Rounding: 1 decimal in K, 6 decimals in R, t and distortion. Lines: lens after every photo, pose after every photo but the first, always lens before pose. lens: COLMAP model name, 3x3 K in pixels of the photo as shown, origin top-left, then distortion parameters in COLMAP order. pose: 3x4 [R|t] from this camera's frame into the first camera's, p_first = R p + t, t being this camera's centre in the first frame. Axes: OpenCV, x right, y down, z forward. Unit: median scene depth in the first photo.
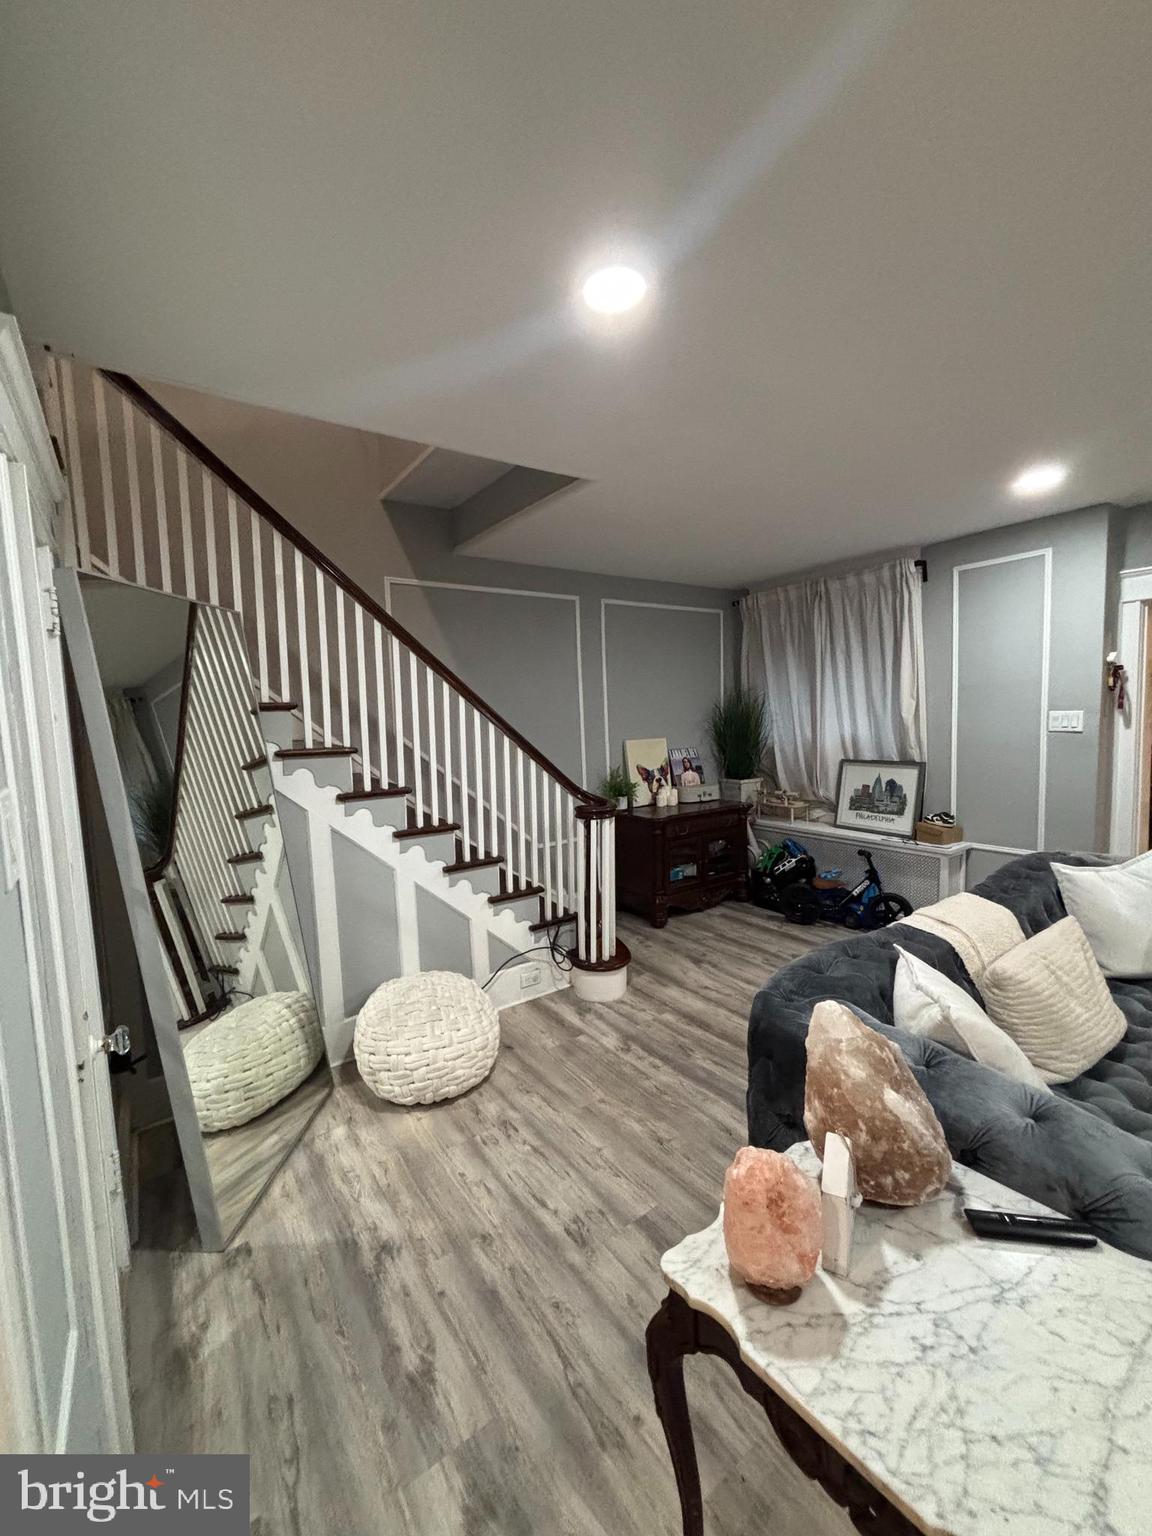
lens RADIAL K [[609.6, 0, 576.0], [0, 609.6, 768.0], [0, 0, 1]] dist [-0.028146, -0.000052]
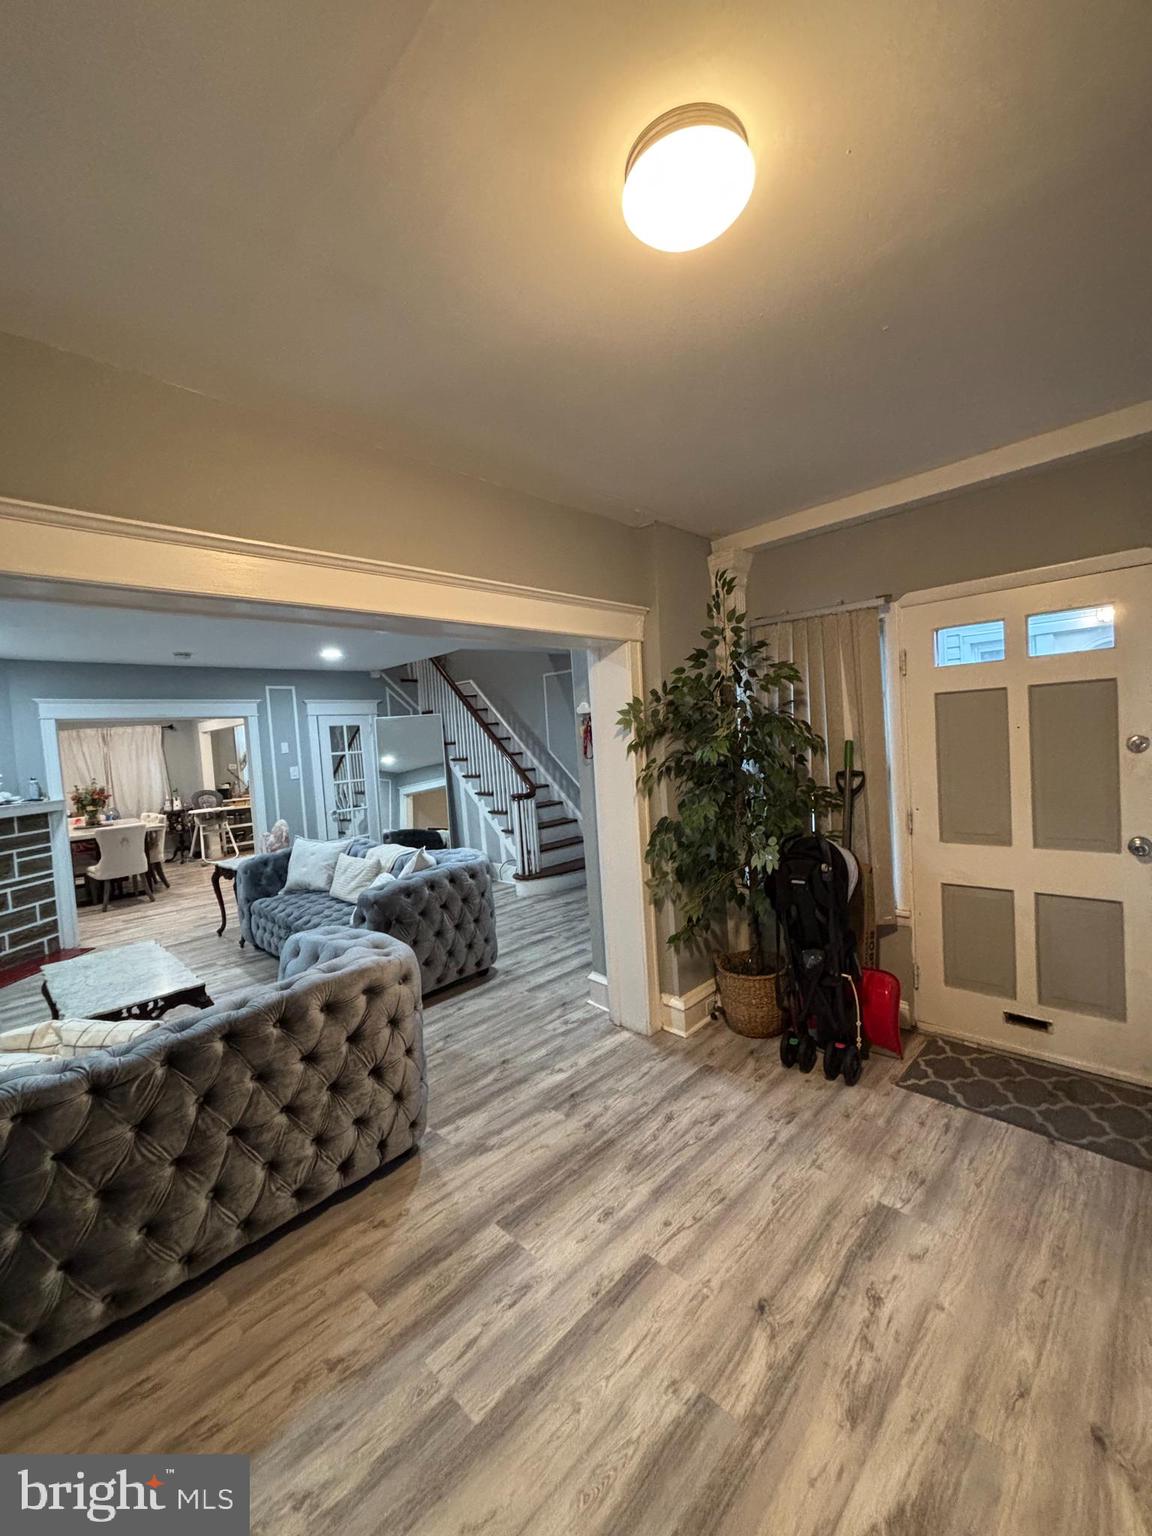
lens RADIAL K [[622.8, 0, 581.1], [0, 622.8, 773.3], [0, 0, 1]] dist [0.011396, 0.000073]
pose [[0.158598, 0.078489, -0.984219, 1.988472], [-0.029218, 0.996772, 0.074782, -0.155080], [0.986911, 0.016896, 0.160379, 0.867687]]
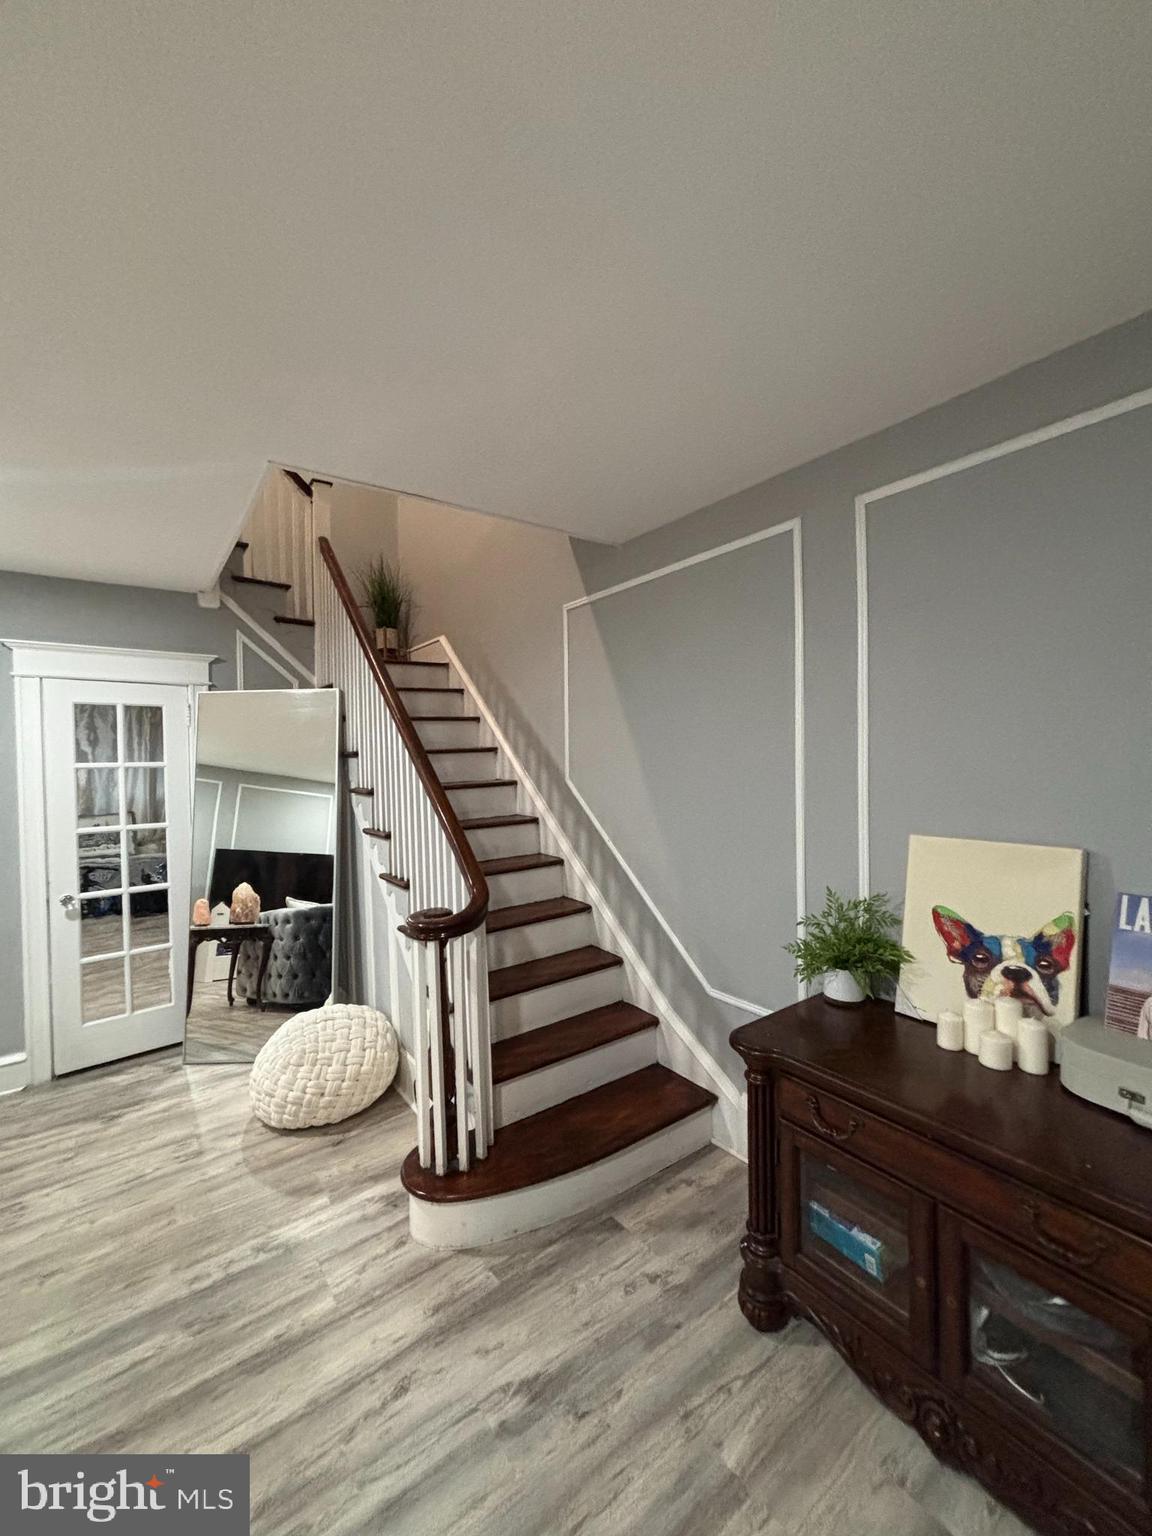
lens RADIAL K [[622.8, 0, 581.1], [0, 622.8, 773.3], [0, 0, 1]] dist [0.011396, 0.000073]
pose [[0.022370, 0.053310, -0.998327, 0.674881], [-0.072579, 0.996029, 0.051561, -0.128169], [0.997112, 0.071305, 0.026150, 1.115479]]
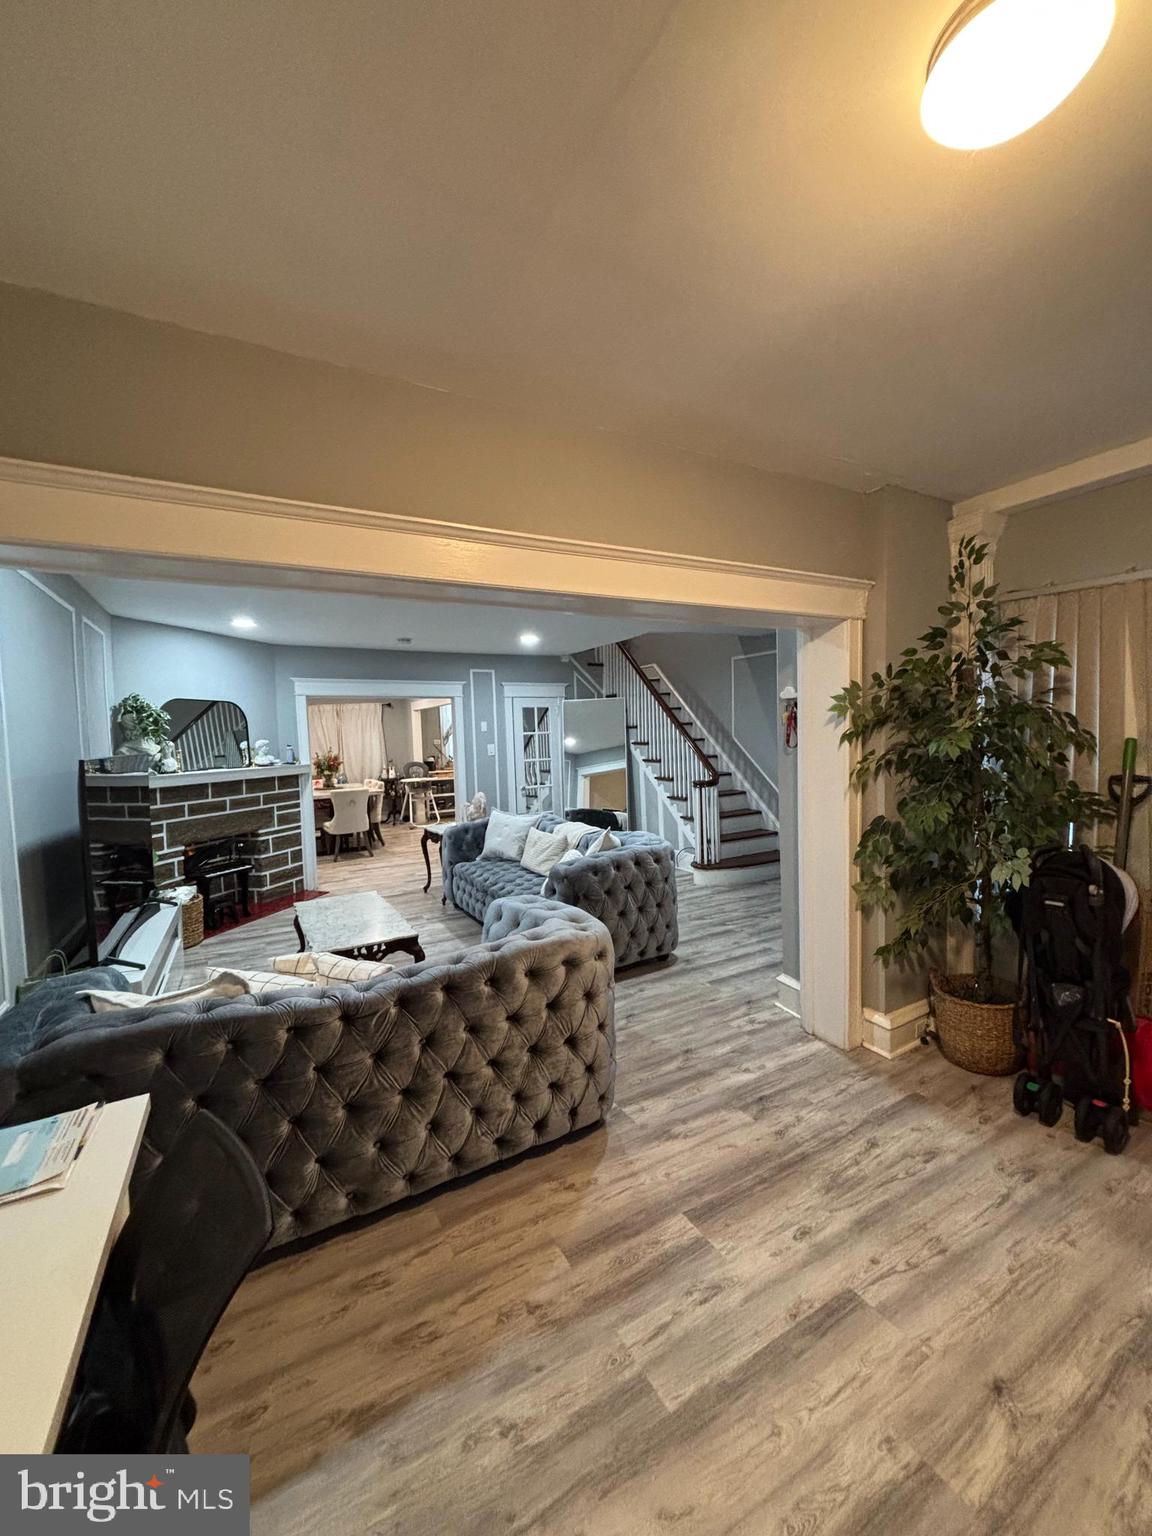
lens RADIAL K [[622.8, 0, 581.1], [0, 622.8, 773.3], [0, 0, 1]] dist [0.011396, 0.000073]
pose [[-0.112549, 0.102729, -0.988321, 1.971052], [-0.053978, 0.992541, 0.109315, -0.150922], [0.992179, 0.065651, -0.106165, 0.826104]]
